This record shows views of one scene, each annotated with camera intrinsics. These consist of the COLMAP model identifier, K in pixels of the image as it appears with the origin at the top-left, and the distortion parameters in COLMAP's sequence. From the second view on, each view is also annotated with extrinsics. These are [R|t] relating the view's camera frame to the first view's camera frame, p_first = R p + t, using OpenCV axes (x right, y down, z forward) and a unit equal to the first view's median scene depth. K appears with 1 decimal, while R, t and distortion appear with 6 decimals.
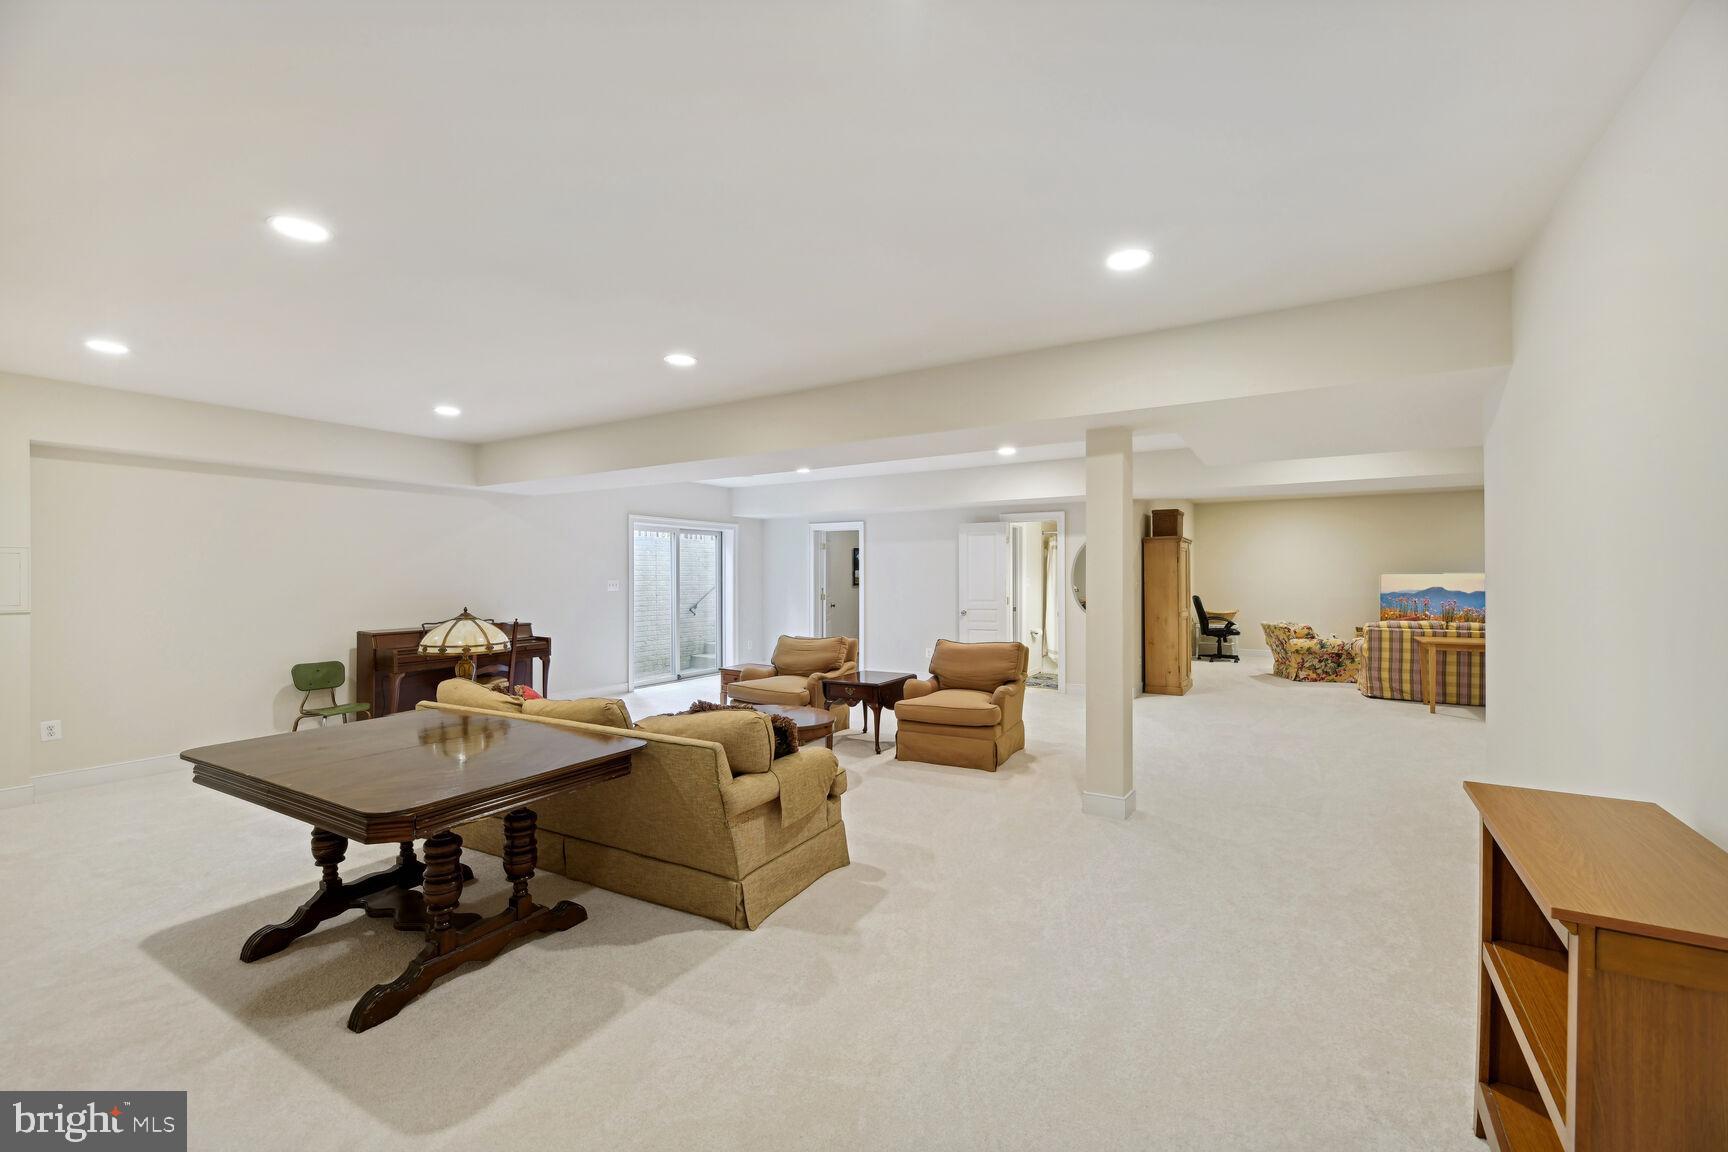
lens RADIAL K [[703.8, 0, 872.8], [0, 703.8, 578.2], [0, 0, 1]] dist [0.000608, -0.003745]
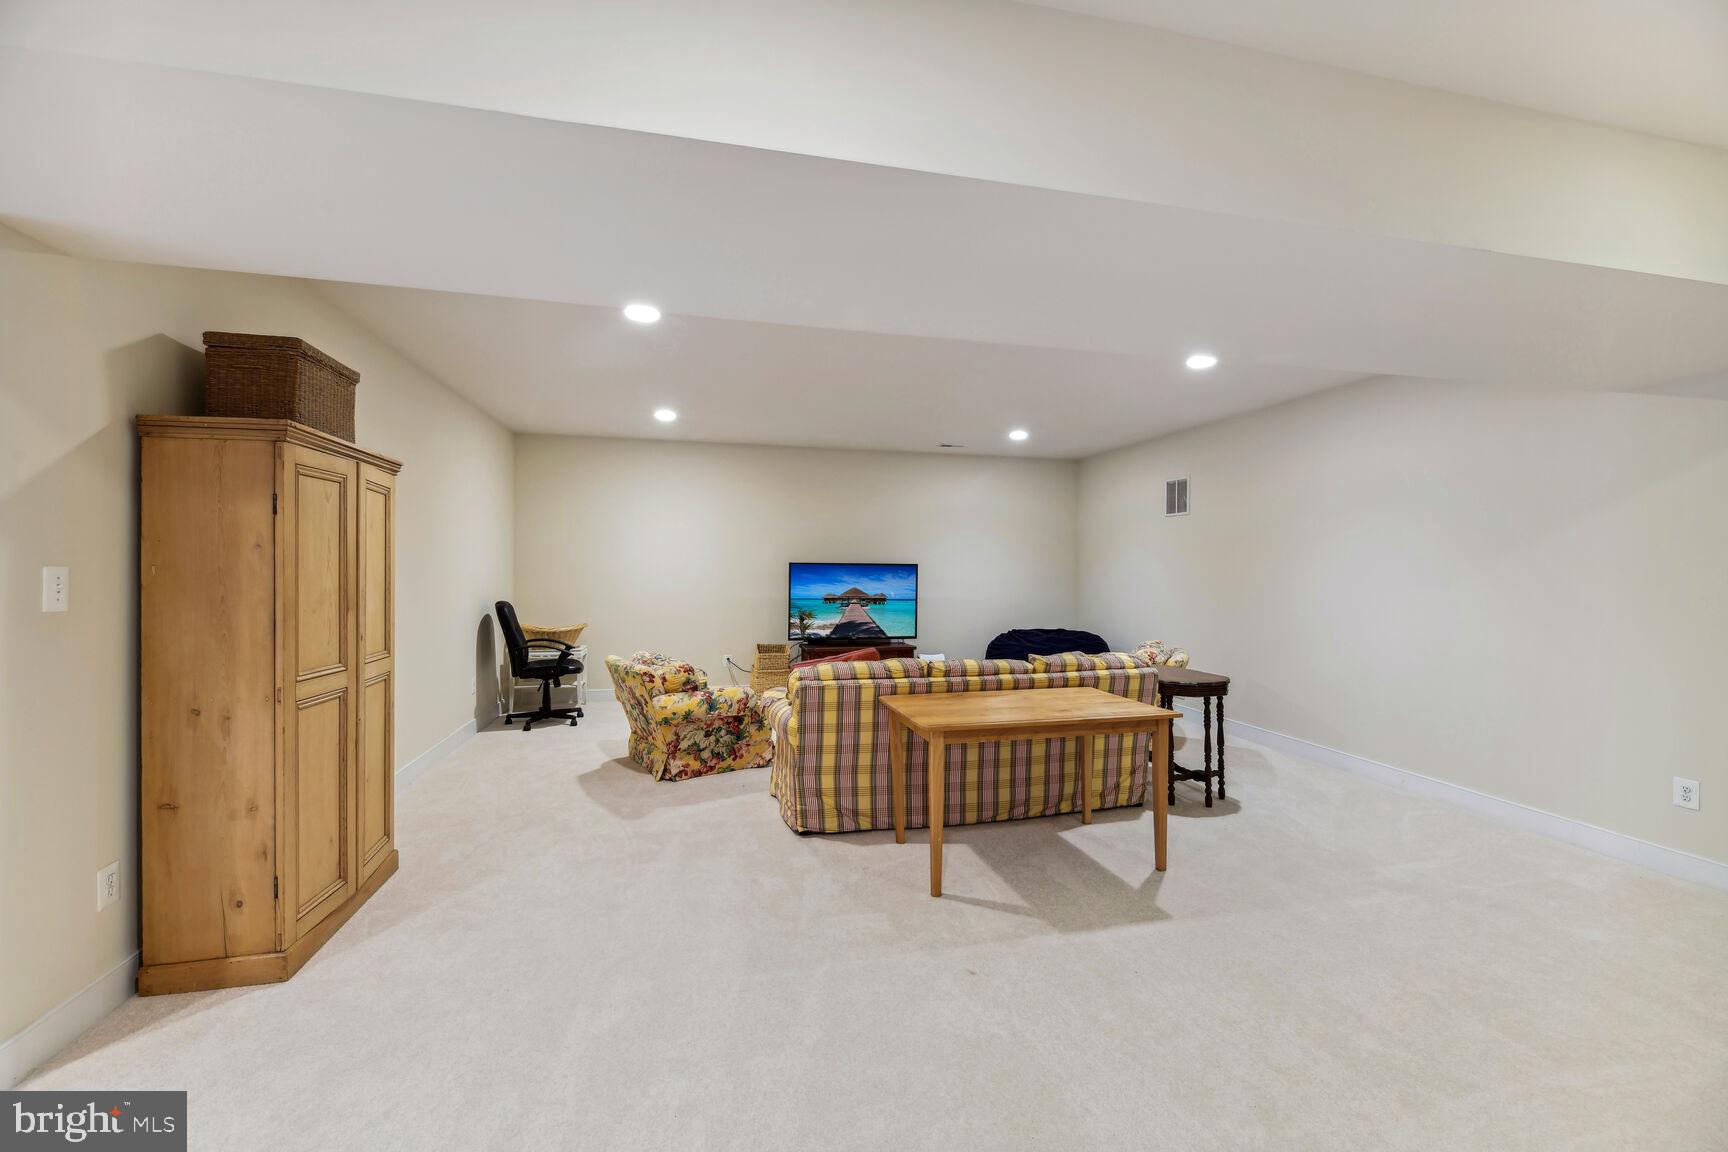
lens RADIAL K [[703.8, 0, 866.1], [0, 703.8, 571.0], [0, 0, 1]] dist [0.000608, -0.003745]
pose [[0.711521, 0.003192, 0.702658, 0.392830], [-0.008292, 0.999958, 0.003853, -0.002313], [-0.702616, -0.008568, 0.711518, 0.610091]]
